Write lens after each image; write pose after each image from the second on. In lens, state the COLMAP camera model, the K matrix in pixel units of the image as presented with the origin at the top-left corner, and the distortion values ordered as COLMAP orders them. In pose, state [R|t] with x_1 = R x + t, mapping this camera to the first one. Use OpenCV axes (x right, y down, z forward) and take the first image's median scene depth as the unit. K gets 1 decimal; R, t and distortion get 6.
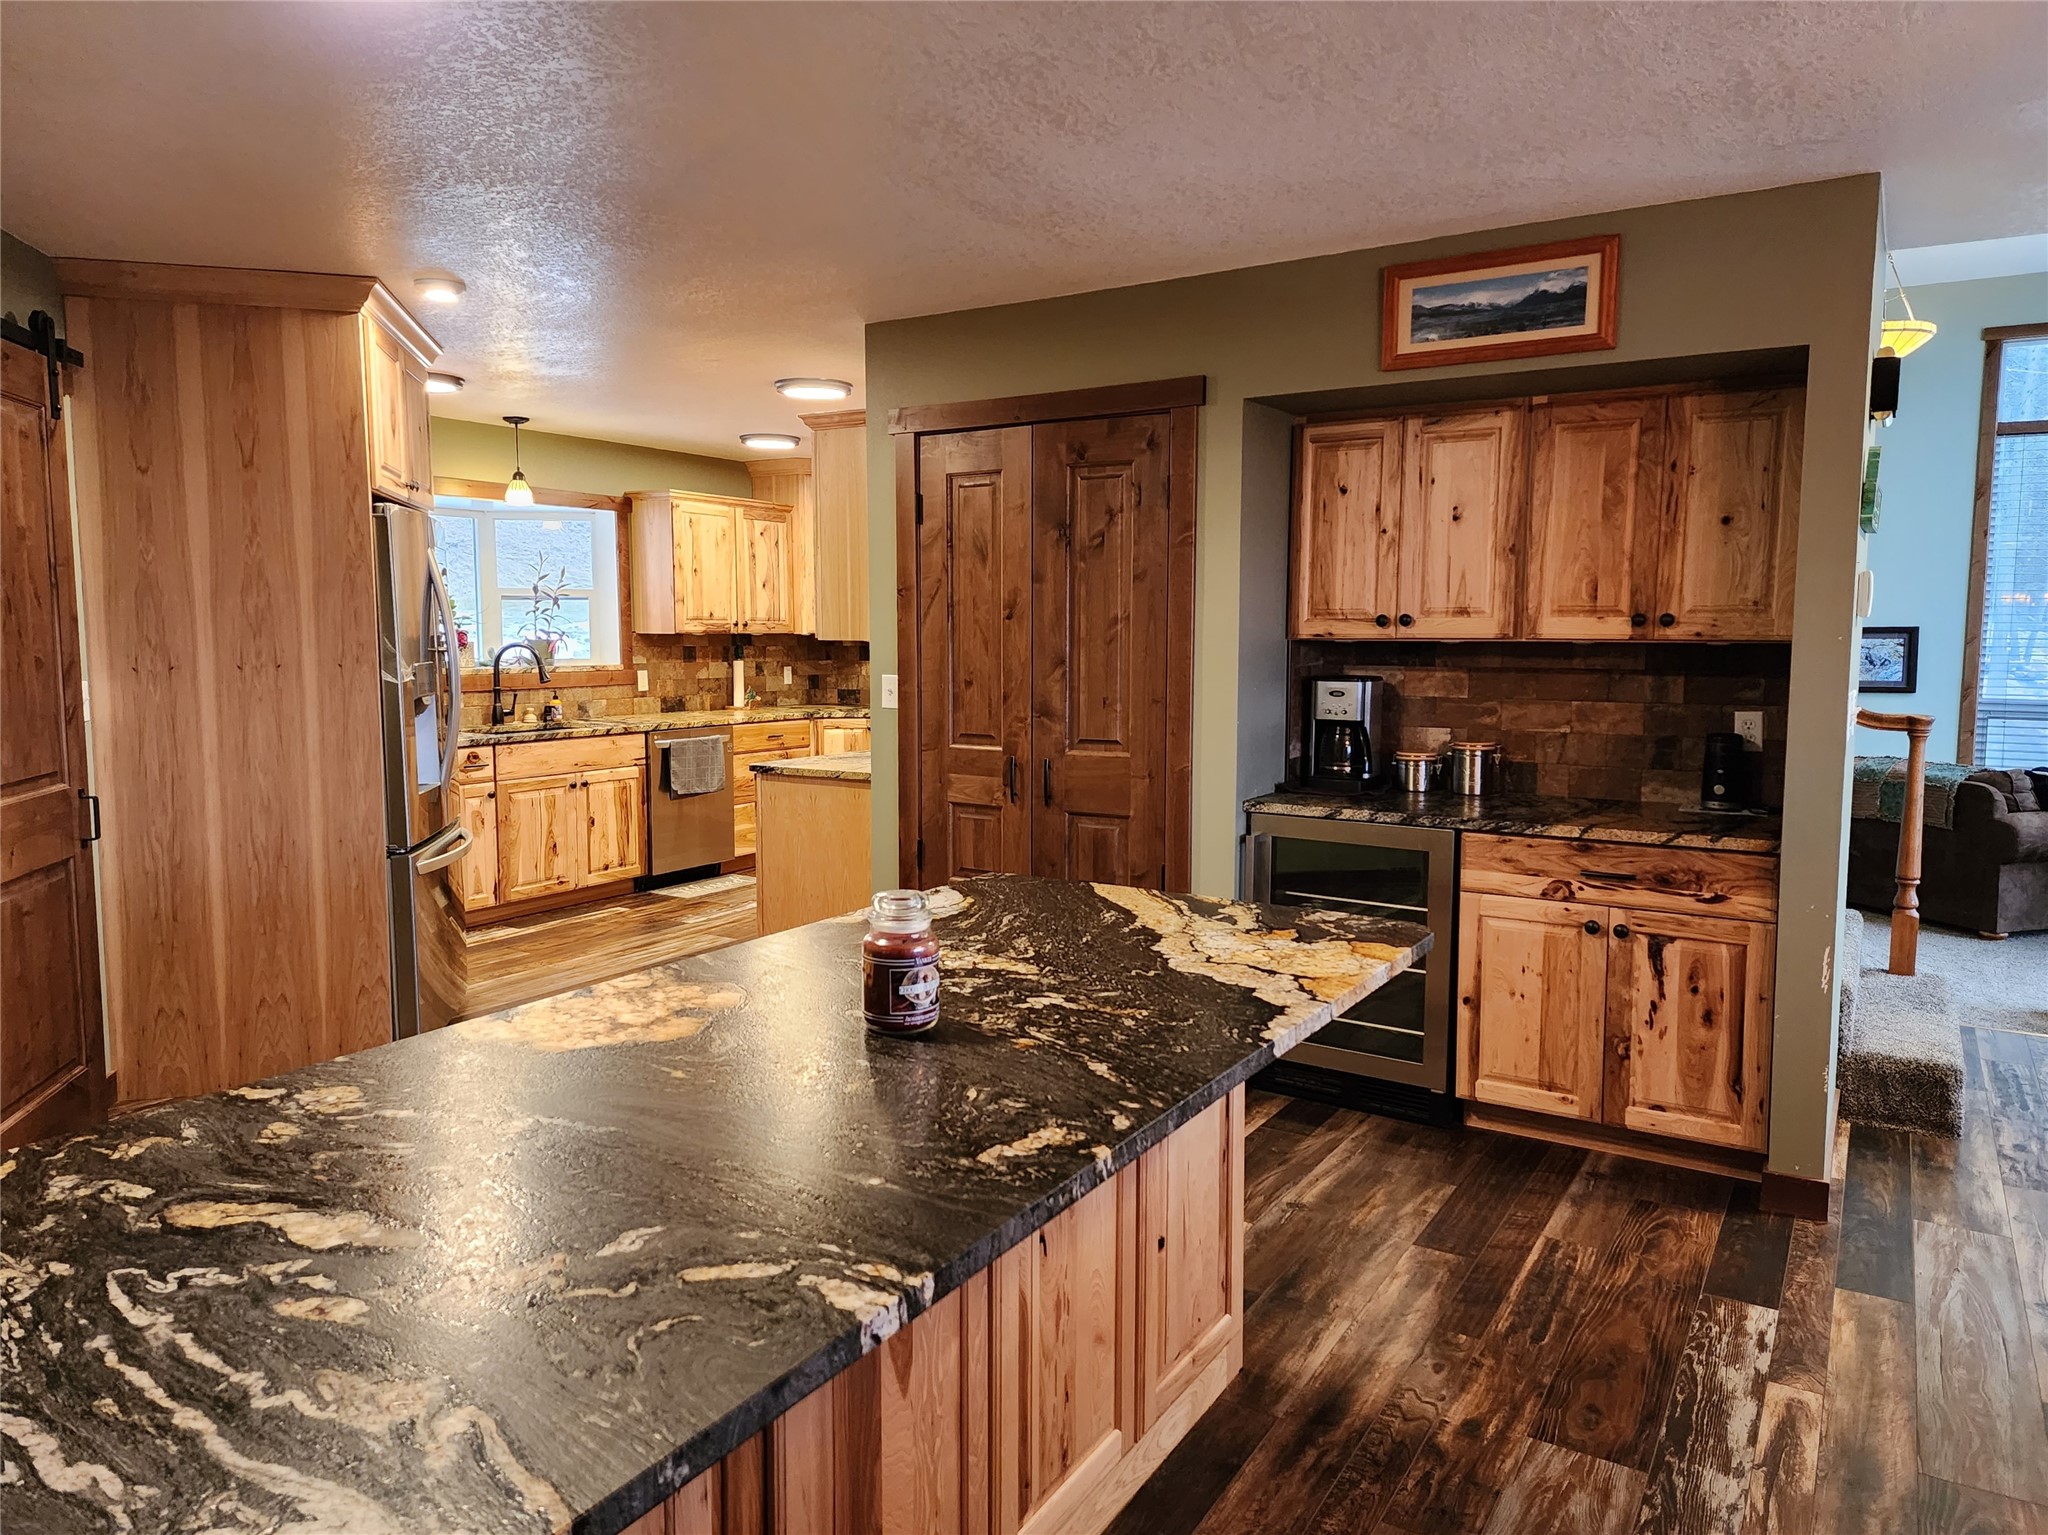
lens RADIAL K [[1379.0, 0, 1014.0], [0, 1379.0, 756.4], [0, 0, 1]] dist [0.089527, -0.081716]
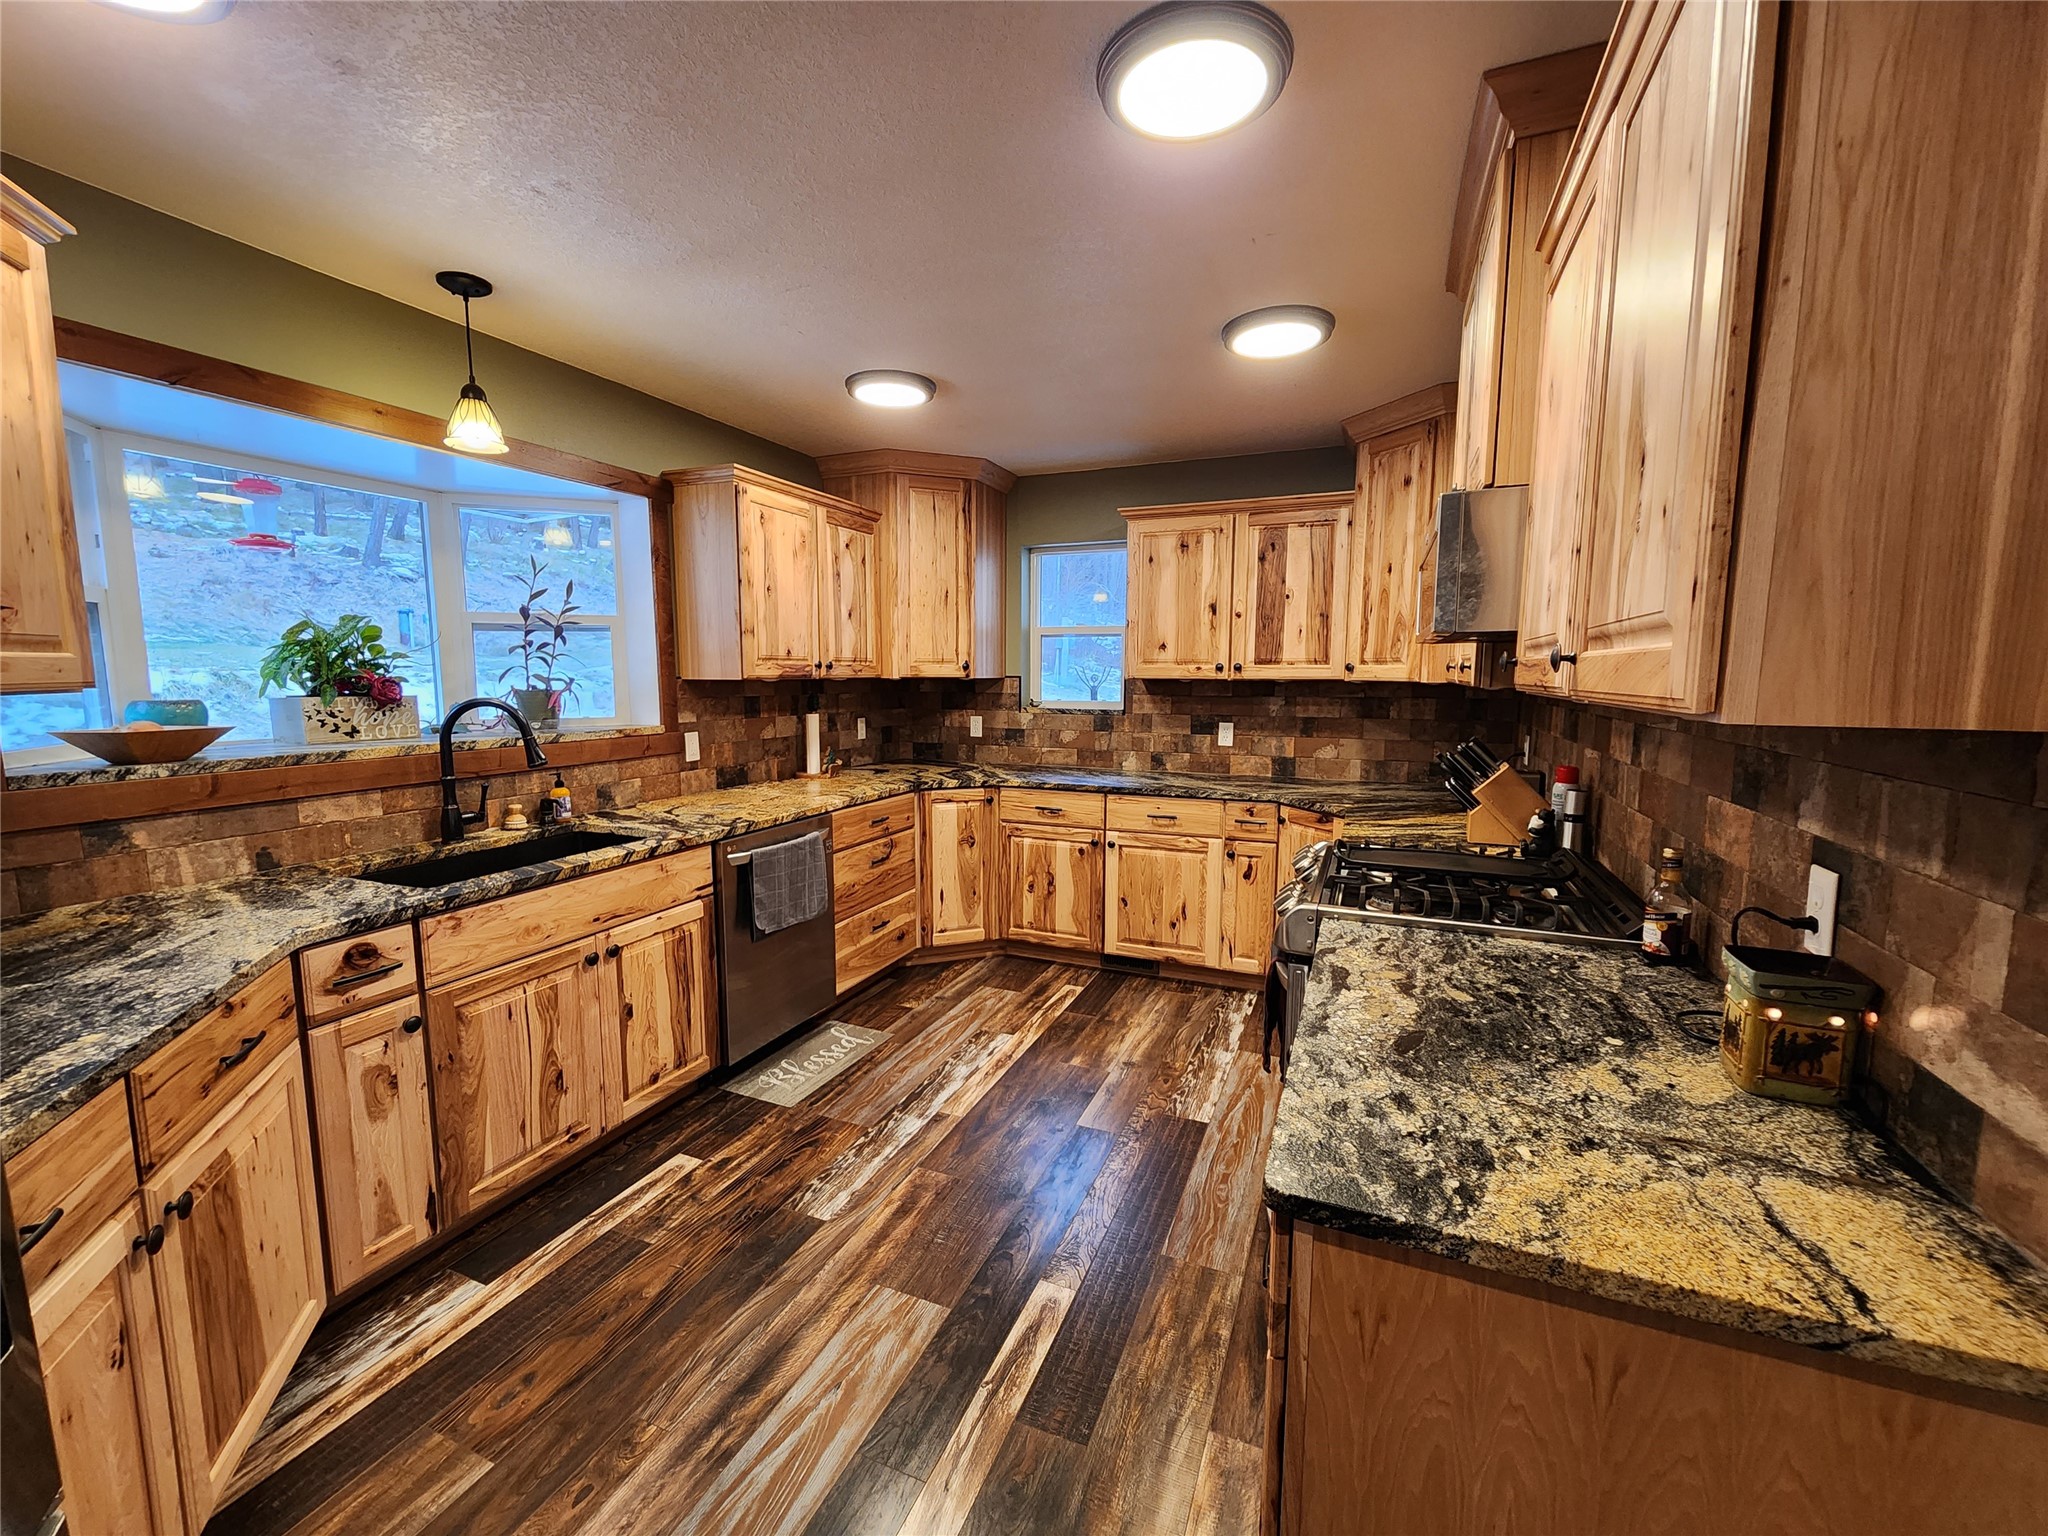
lens RADIAL K [[867.2, 0, 1005.7], [0, 867.2, 774.6], [0, 0, 1]] dist [0.002903, -0.002417]
pose [[0.990769, -0.016925, 0.134504, -0.360306], [0.013495, 0.999561, 0.026371, -0.106145], [-0.134891, -0.024312, 0.990562, 1.154761]]
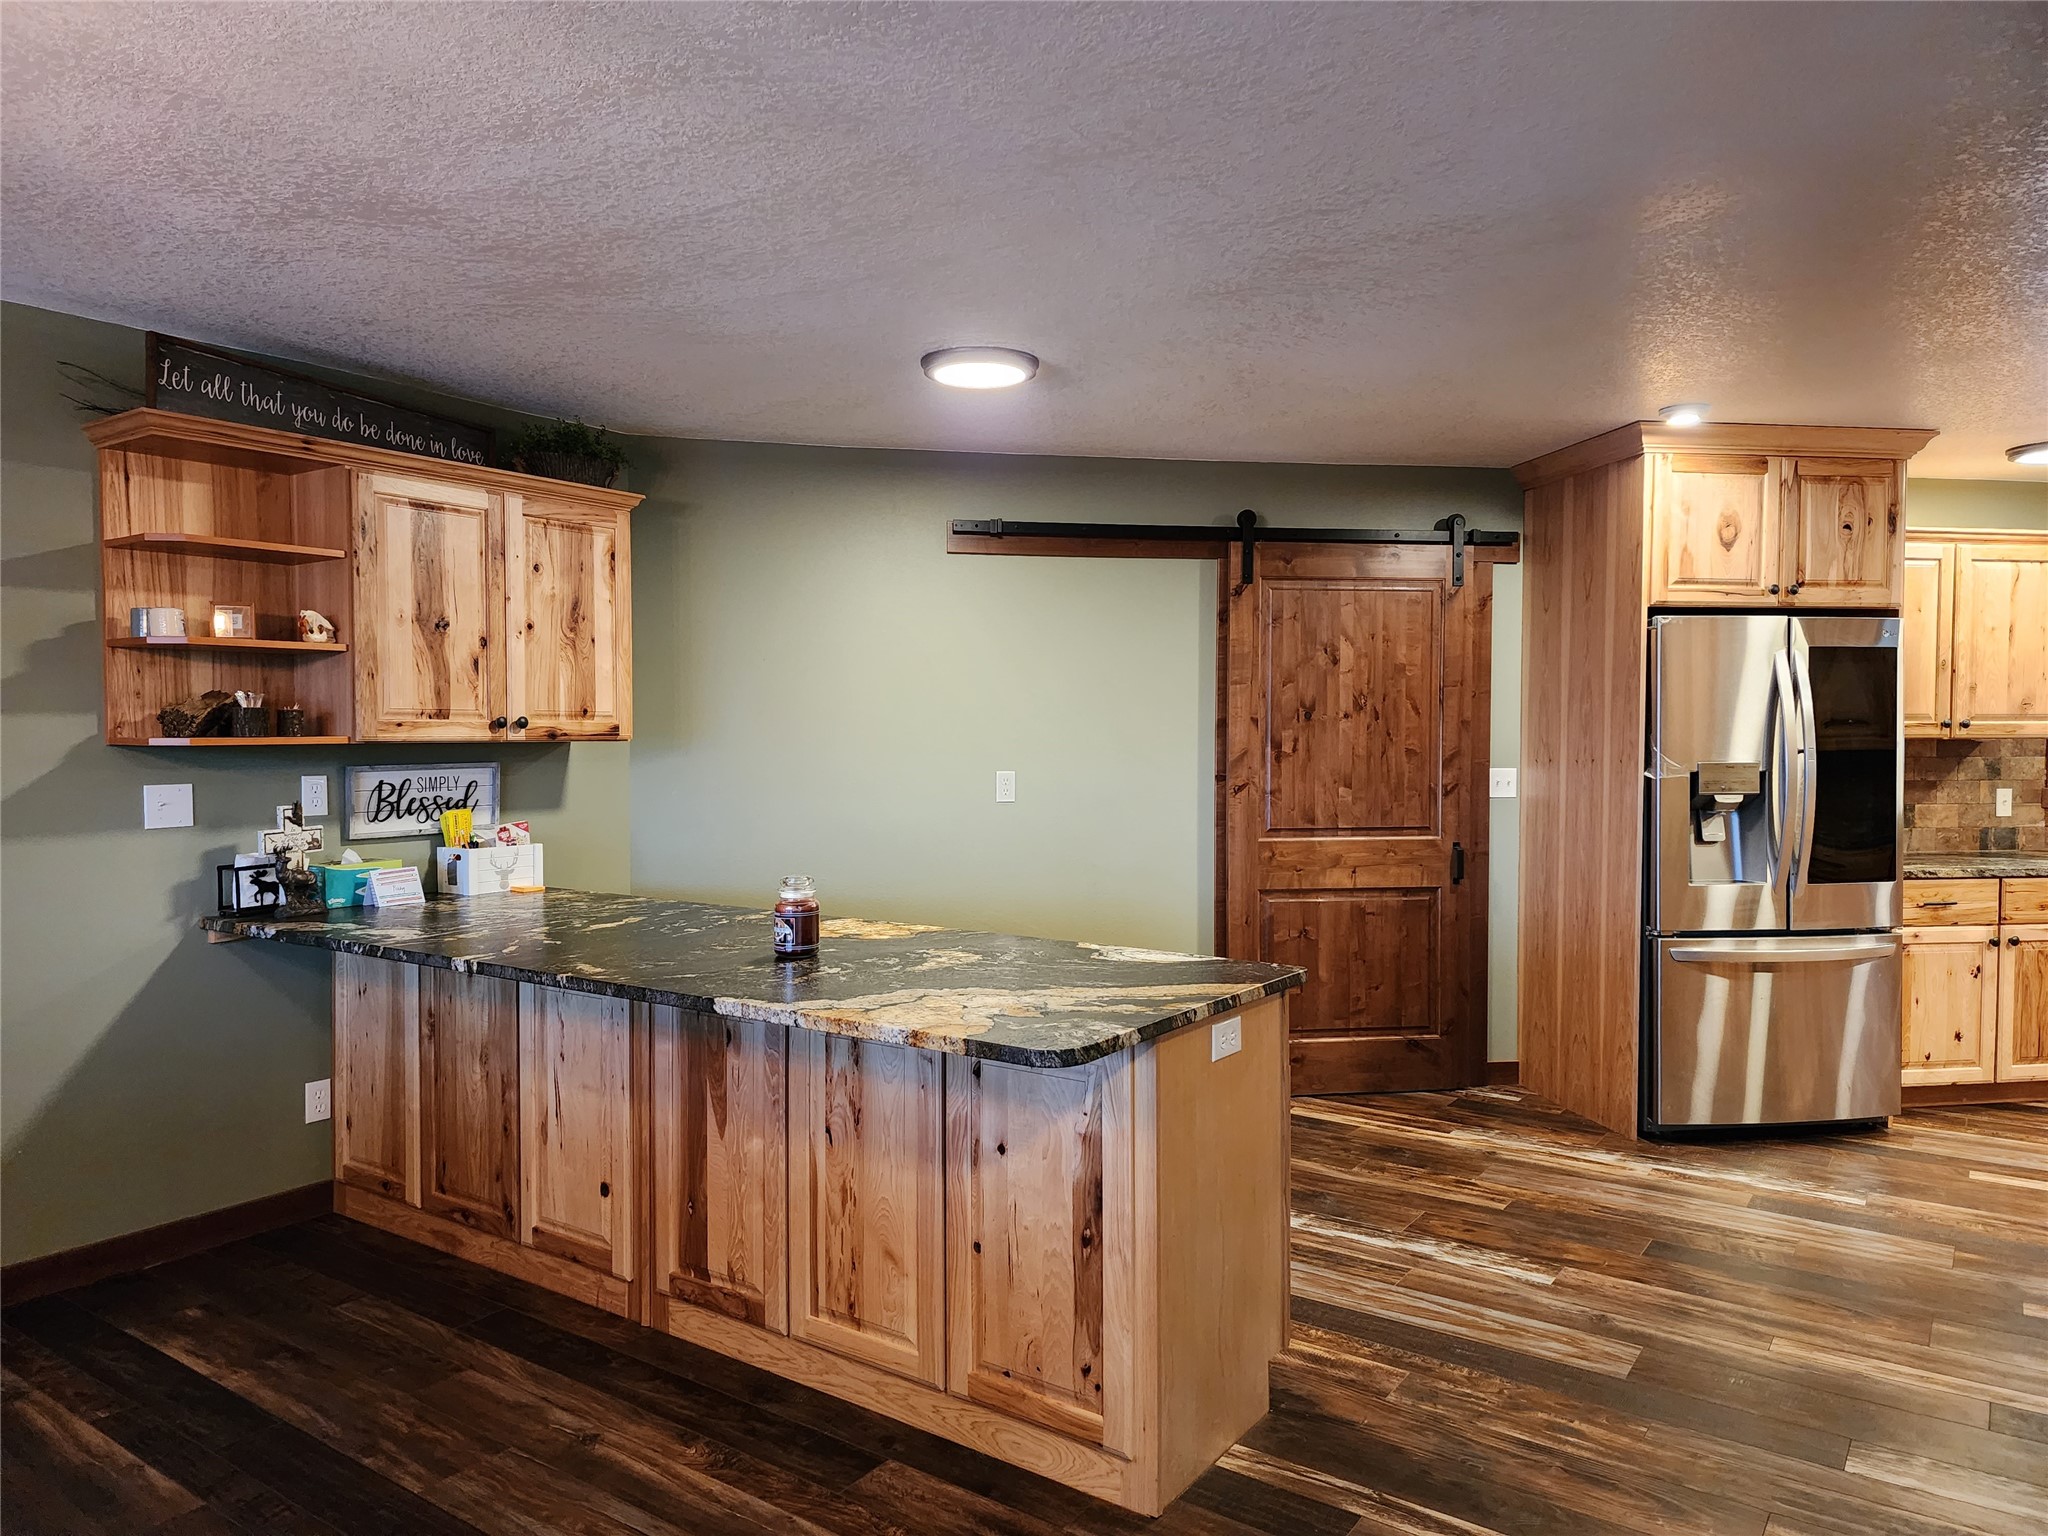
lens RADIAL K [[1379.0, 0, 1019.9], [0, 1379.0, 767.0], [0, 0, 1]] dist [0.089527, -0.081716]
pose [[-0.047114, 0.024854, -0.998580, 0.758186], [-0.097152, 0.994837, 0.029344, -0.052094], [0.994154, 0.098396, -0.044456, 0.633578]]
